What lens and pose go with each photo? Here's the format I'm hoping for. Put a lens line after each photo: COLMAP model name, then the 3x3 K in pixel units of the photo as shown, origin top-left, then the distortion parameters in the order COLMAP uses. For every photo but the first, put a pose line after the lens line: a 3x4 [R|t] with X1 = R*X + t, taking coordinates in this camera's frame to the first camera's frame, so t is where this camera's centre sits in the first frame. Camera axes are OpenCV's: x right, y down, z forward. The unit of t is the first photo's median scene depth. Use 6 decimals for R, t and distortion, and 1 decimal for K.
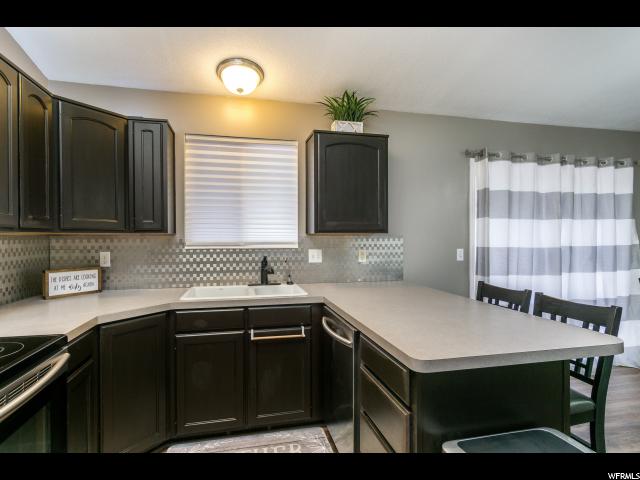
lens RADIAL K [[341.2, 0, 316.2], [0, 341.2, 246.4], [0, 0, 1]] dist [0.004774, 0.001732]
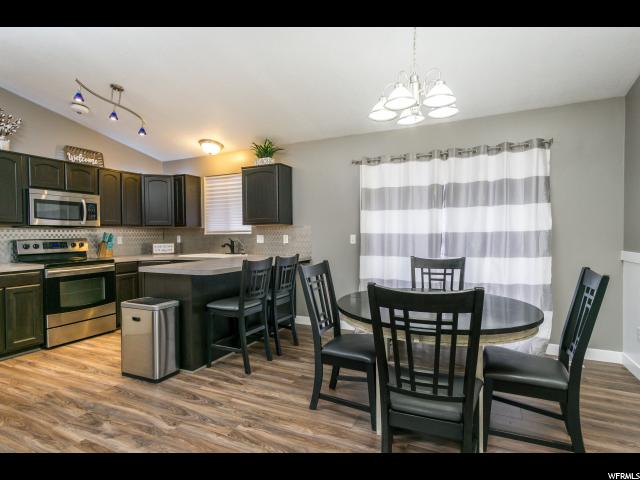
lens RADIAL K [[341.2, 0, 321.1], [0, 341.2, 240.5], [0, 0, 1]] dist [0.004774, 0.001732]
pose [[0.782983, 0.011727, -0.621932, 1.318449], [-0.001184, 0.999849, 0.017362, 0.007477], [0.622041, -0.012858, 0.782879, -0.135044]]
